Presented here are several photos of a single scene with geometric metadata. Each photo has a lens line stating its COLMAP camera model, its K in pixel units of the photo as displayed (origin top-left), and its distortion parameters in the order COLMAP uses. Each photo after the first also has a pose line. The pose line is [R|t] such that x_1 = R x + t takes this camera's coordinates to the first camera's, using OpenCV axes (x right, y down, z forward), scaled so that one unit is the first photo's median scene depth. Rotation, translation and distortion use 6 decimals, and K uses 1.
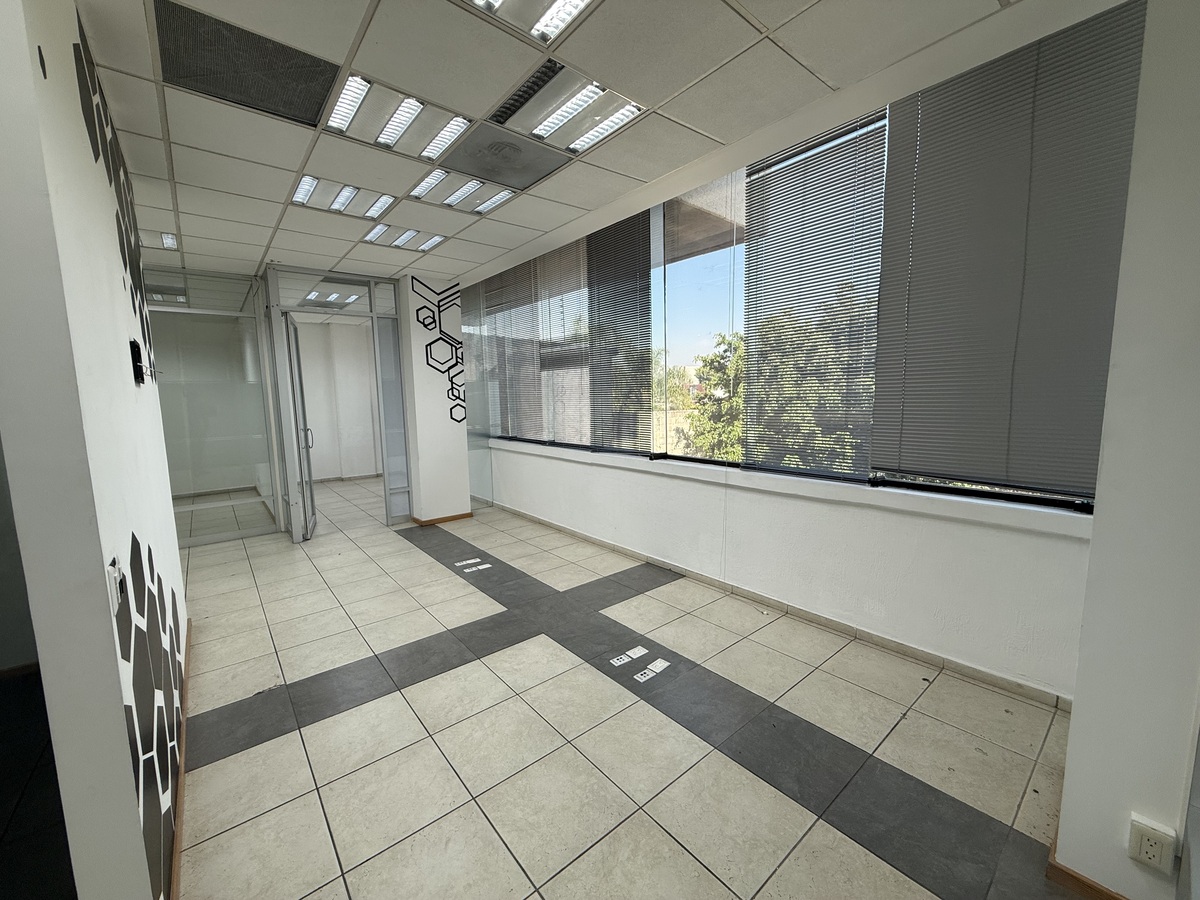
lens RADIAL K [[478.7, 0, 600.0], [0, 478.7, 452.0], [0, 0, 1]] dist [0.002746, -0.000908]
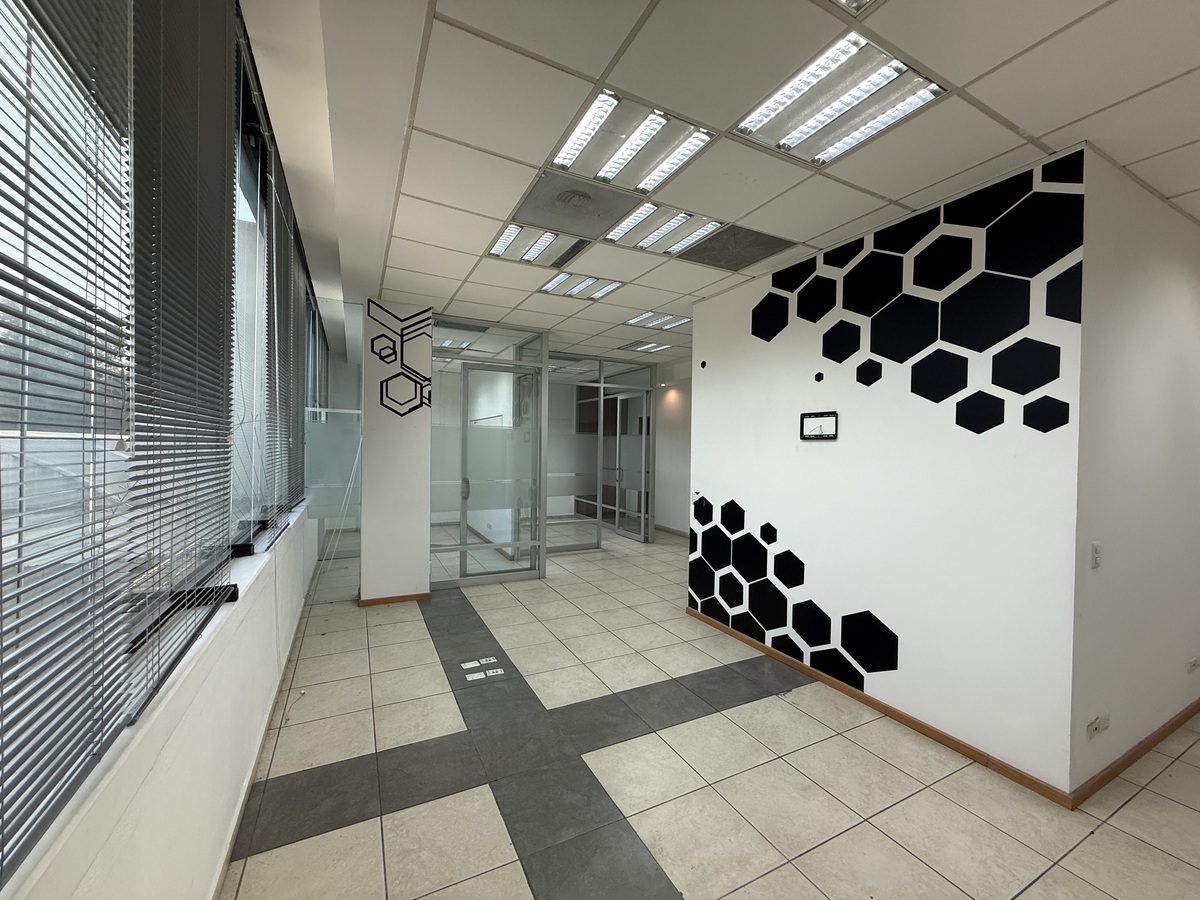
lens RADIAL K [[478.7, 0, 600.0], [0, 478.7, 452.0], [0, 0, 1]] dist [0.002746, -0.000908]
pose [[-0.976762, 0.001311, 0.214321, -0.222317], [0.028678, 0.991789, 0.124632, -0.115826], [-0.212398, 0.127882, -0.968779, 0.971911]]
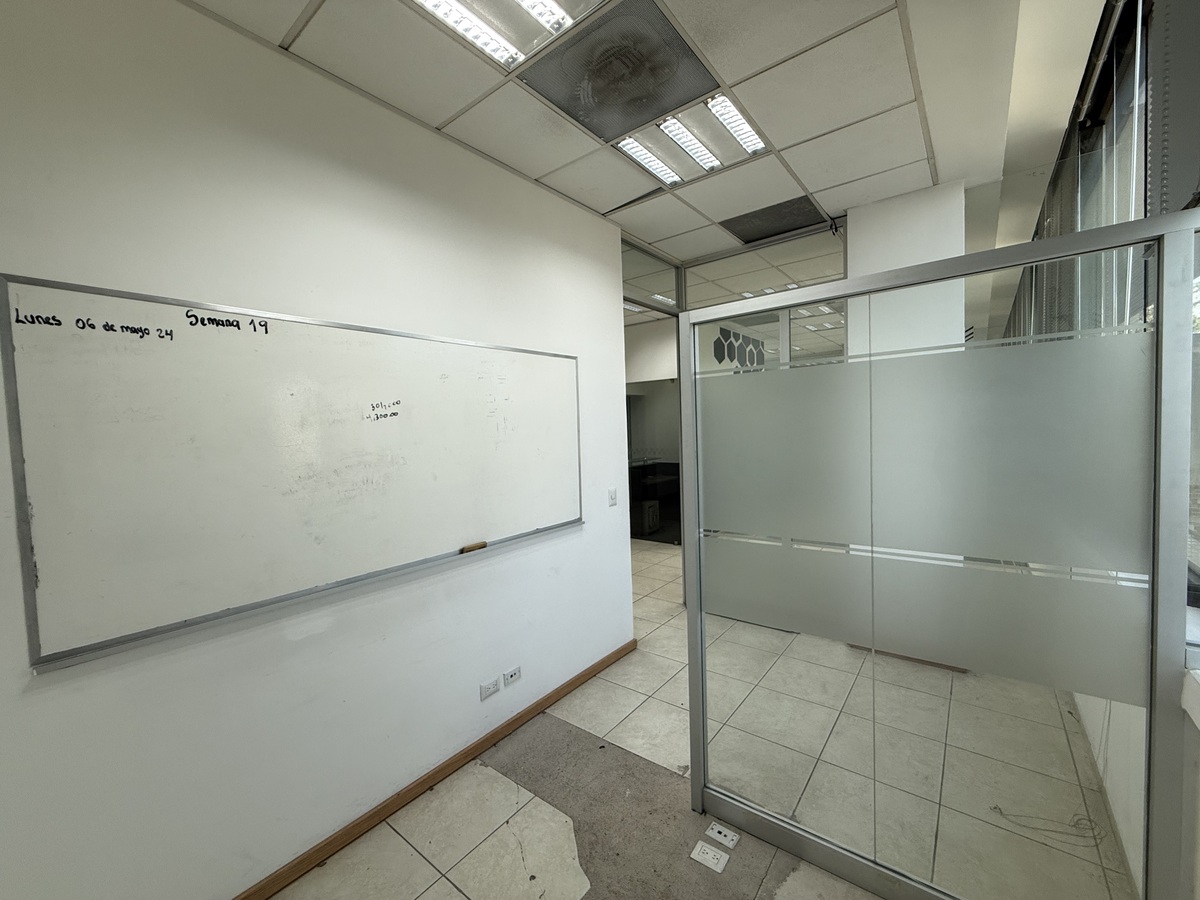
lens RADIAL K [[478.7, 0, 600.0], [0, 478.7, 452.0], [0, 0, 1]] dist [0.002746, -0.000908]
pose [[0.203947, 0.060485, -0.977112, 0.769101], [-0.086902, 0.995268, 0.043471, 0.008233], [0.975117, 0.076047, 0.208238, -0.219784]]
